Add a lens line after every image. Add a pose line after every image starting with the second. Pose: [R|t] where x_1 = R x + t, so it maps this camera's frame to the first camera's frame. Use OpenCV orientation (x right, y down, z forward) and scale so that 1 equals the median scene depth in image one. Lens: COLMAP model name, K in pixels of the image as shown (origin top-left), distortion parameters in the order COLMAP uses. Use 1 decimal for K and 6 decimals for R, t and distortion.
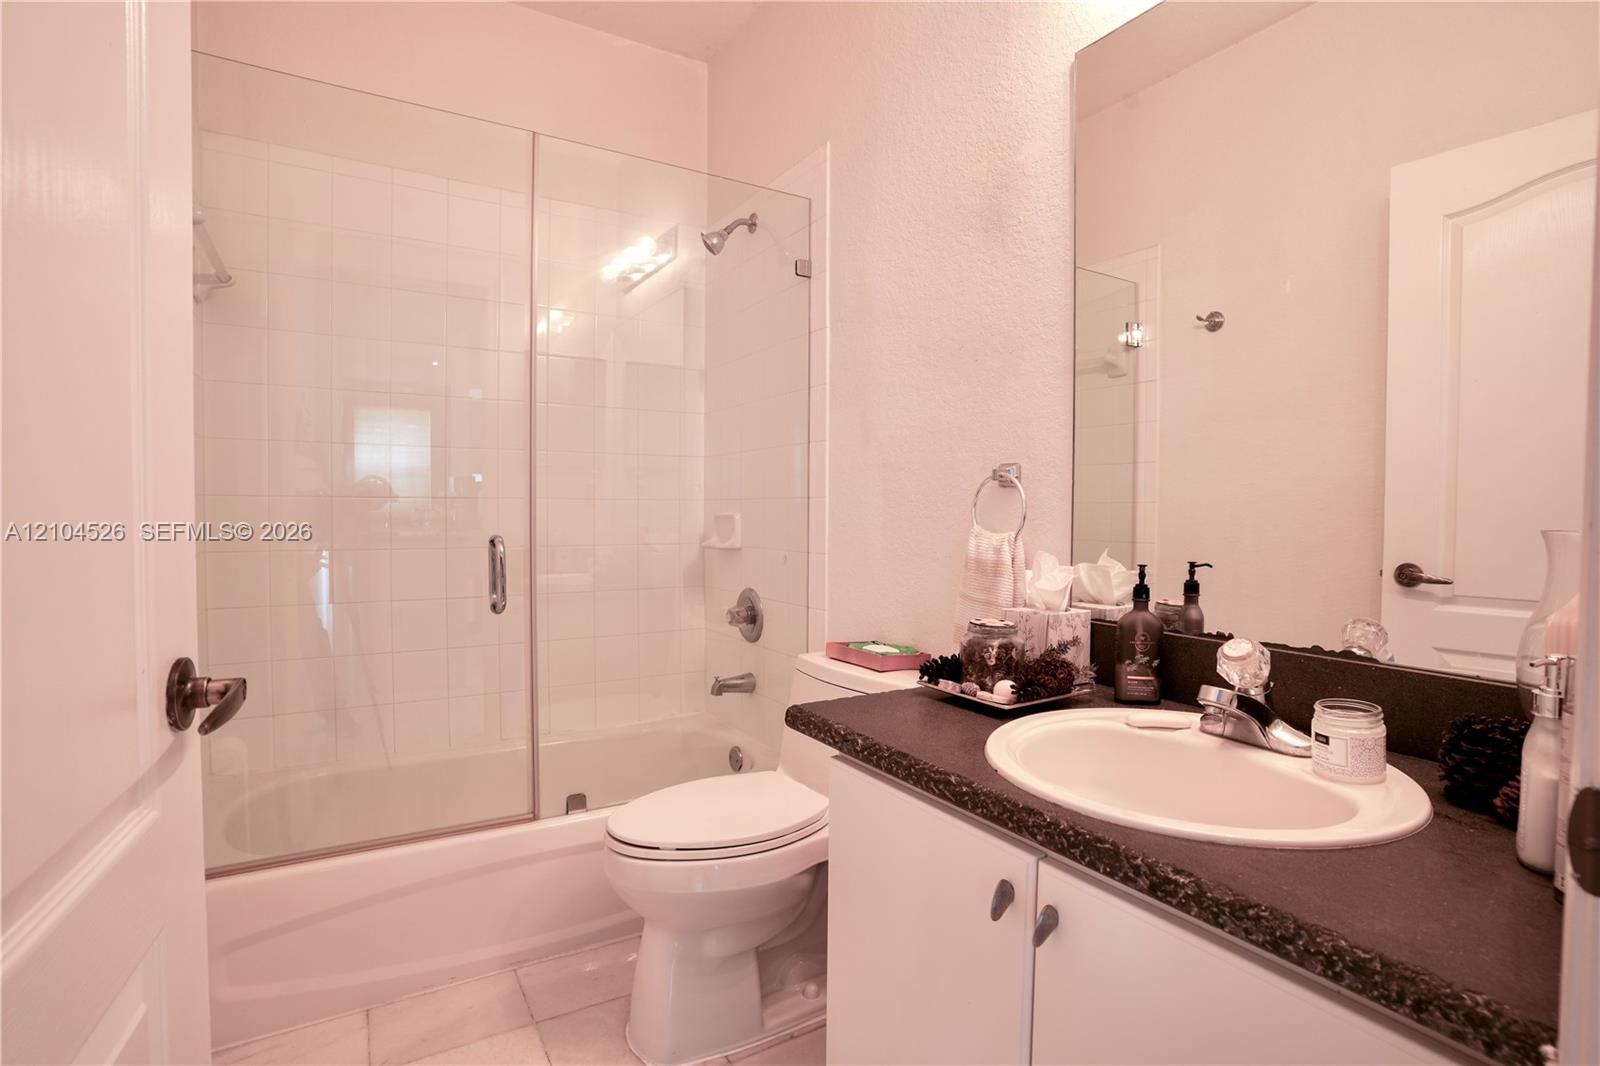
lens RADIAL K [[785.2, 0, 797.3], [0, 785.2, 533.9], [0, 0, 1]] dist [-0.044505, 0.016664]
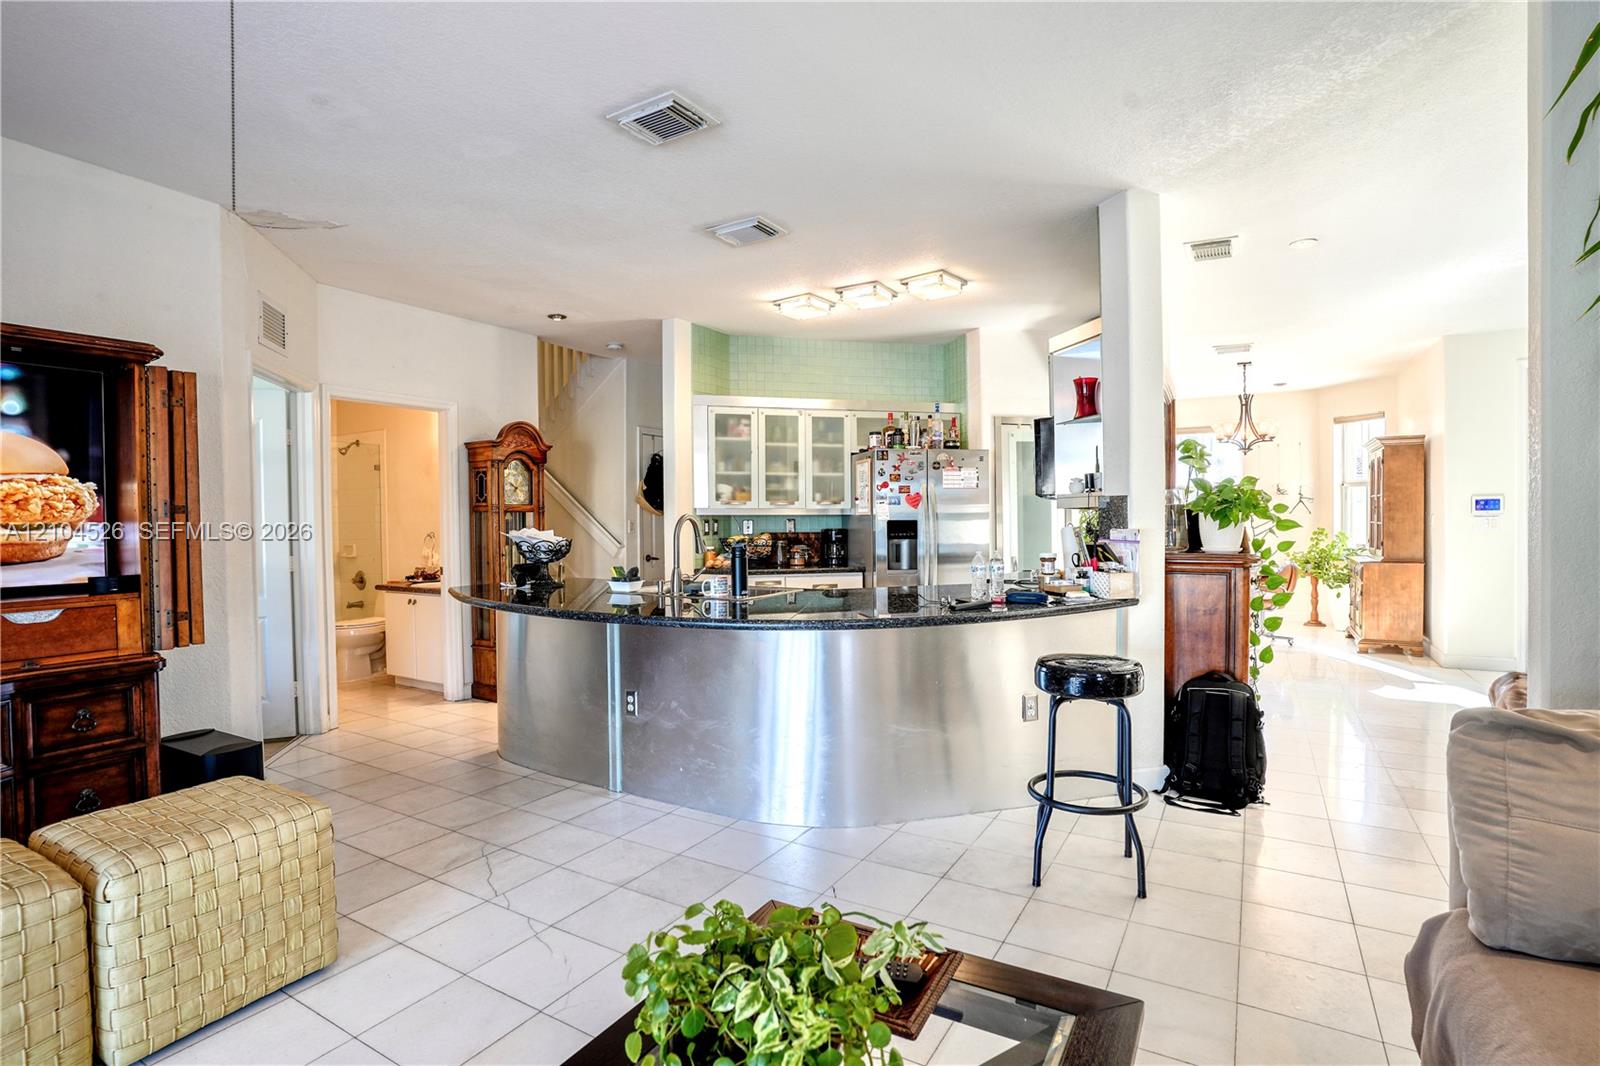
lens RADIAL K [[785.2, 0, 789.2], [0, 785.2, 525.1], [0, 0, 1]] dist [-0.044505, 0.016664]
pose [[0.885604, -0.027661, 0.463617, 0.025052], [0.037487, 0.999225, -0.011991, -0.007735], [-0.462926, 0.027999, 0.885955, -3.038370]]
